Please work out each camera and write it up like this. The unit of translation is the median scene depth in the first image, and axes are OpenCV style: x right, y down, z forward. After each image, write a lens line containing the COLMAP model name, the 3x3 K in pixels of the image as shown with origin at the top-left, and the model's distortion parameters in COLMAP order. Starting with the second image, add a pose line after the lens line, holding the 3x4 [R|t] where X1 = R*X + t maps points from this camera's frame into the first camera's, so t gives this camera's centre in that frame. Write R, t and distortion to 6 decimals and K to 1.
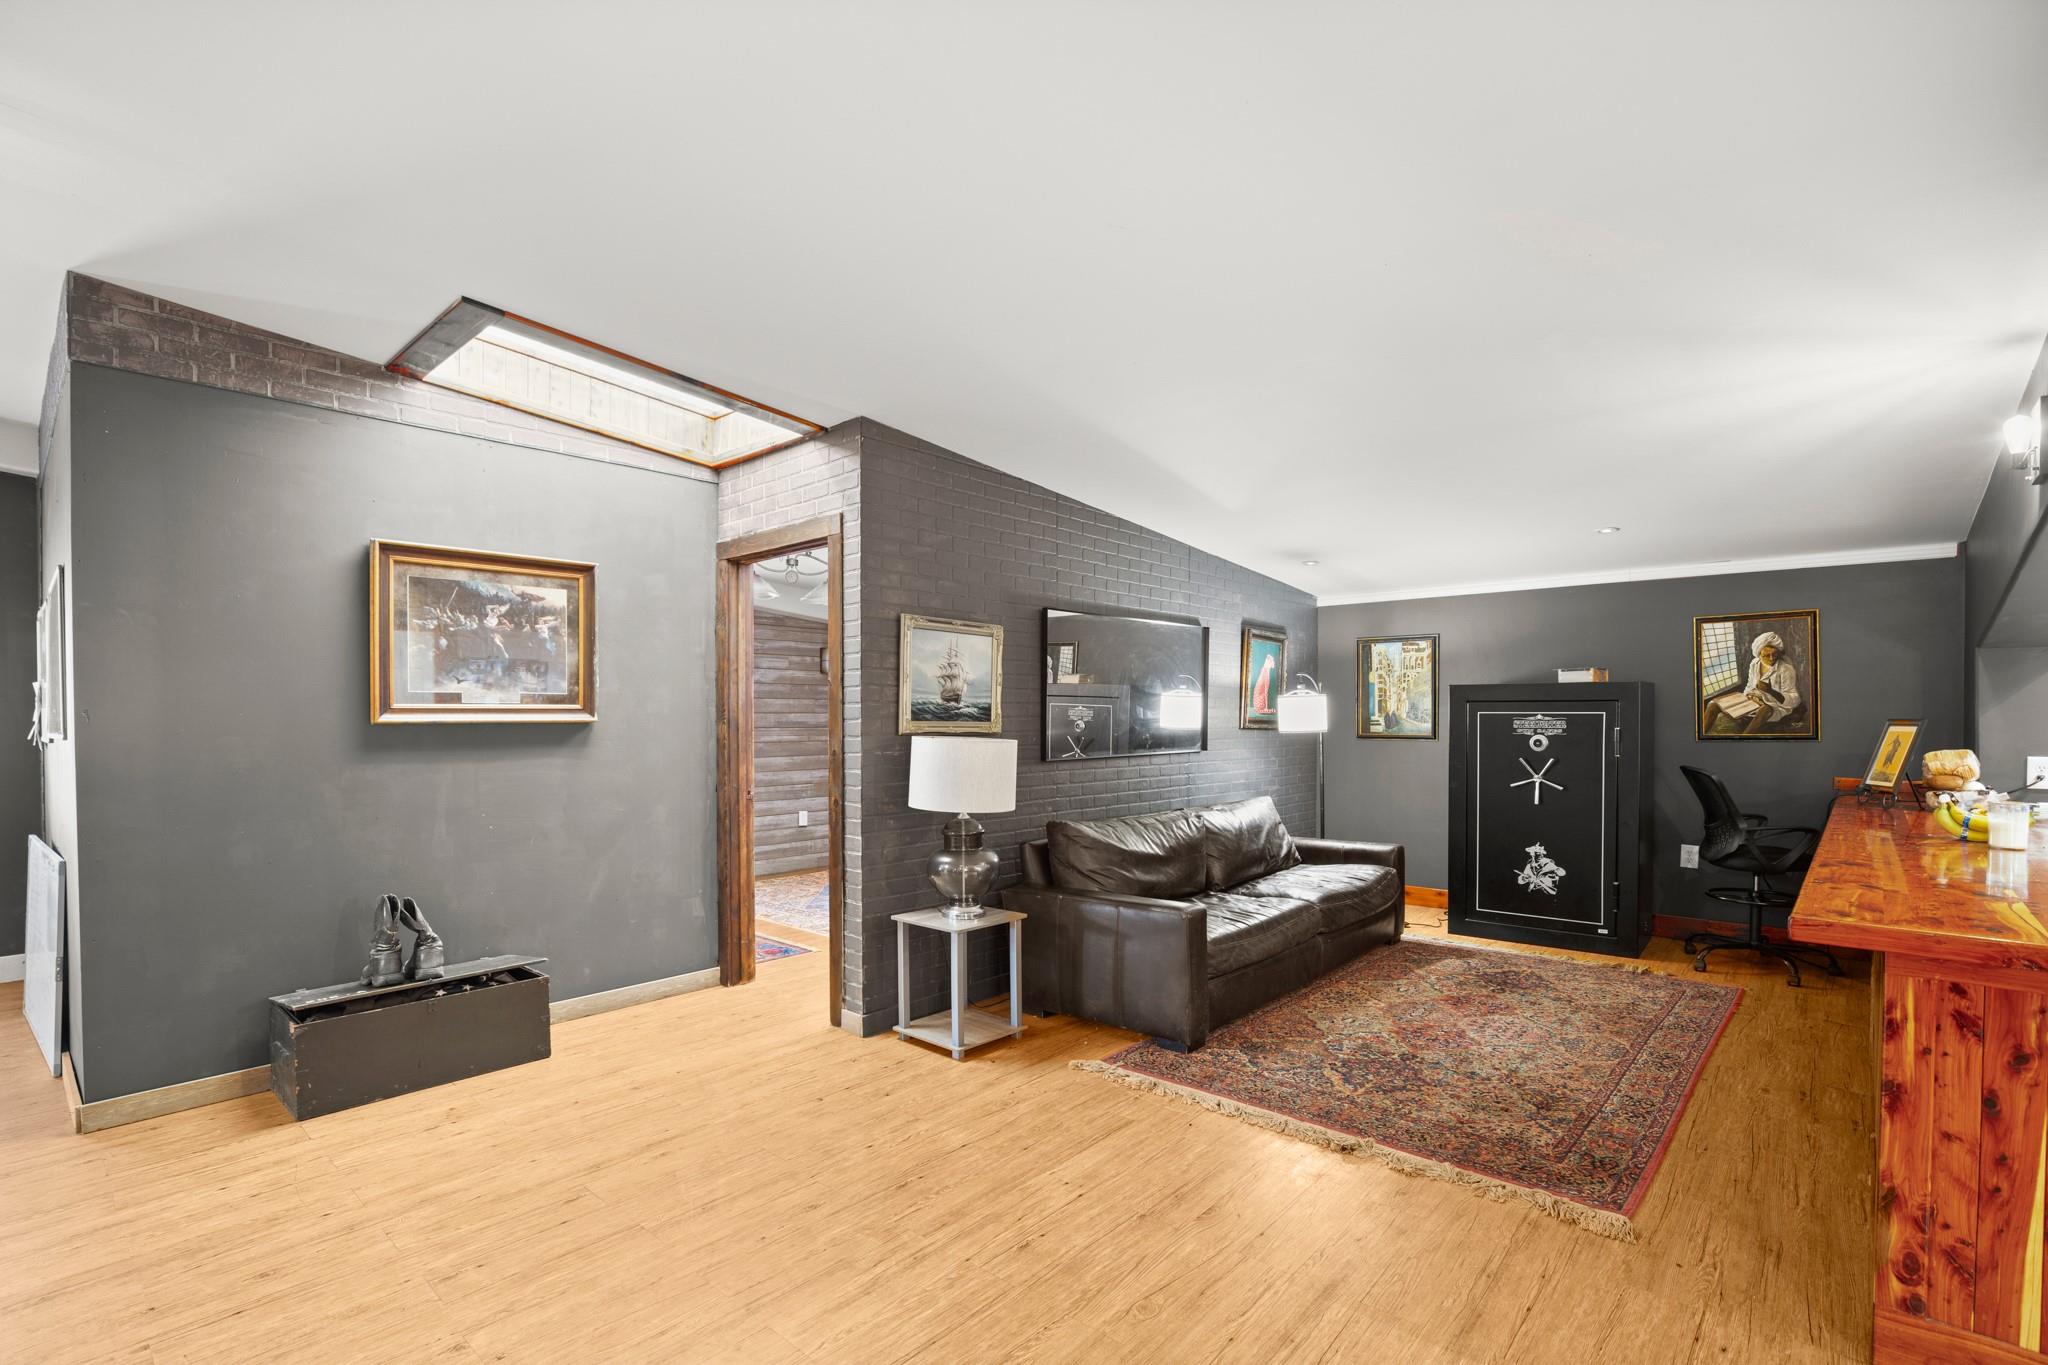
lens RADIAL K [[935.9, 0, 1028.4], [0, 935.9, 712.3], [0, 0, 1]] dist [-0.000911, -0.000110]
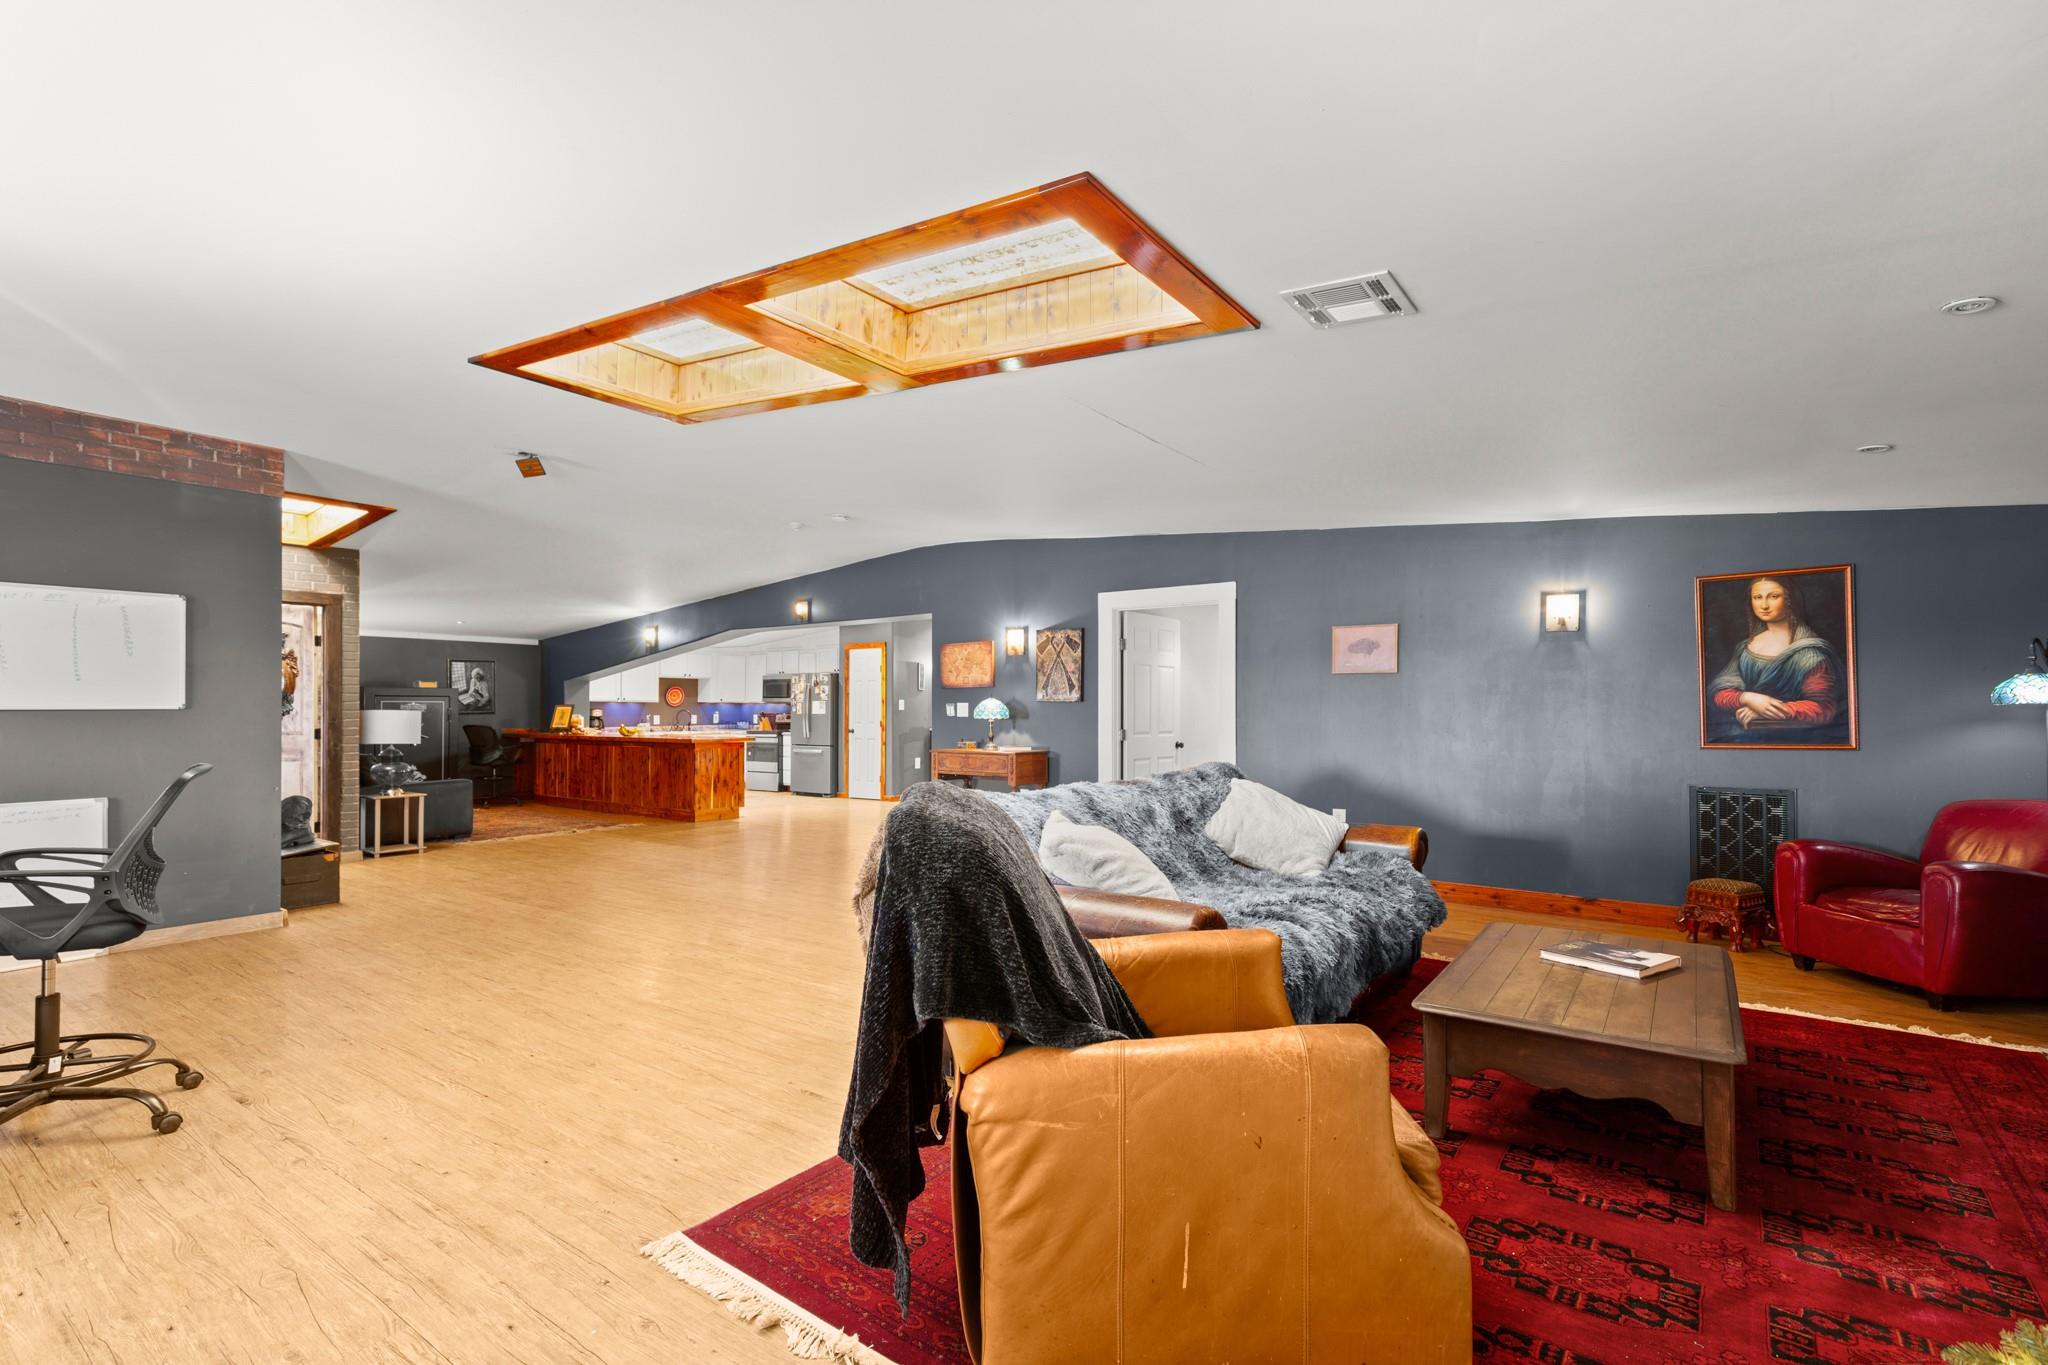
lens RADIAL K [[935.9, 0, 1028.4], [0, 935.9, 712.3], [0, 0, 1]] dist [-0.000911, -0.000110]
pose [[-0.101754, 0.001761, 0.994808, -1.674700], [-0.000450, 0.999998, -0.001816, 0.028890], [-0.994809, -0.000633, -0.101753, -0.132162]]
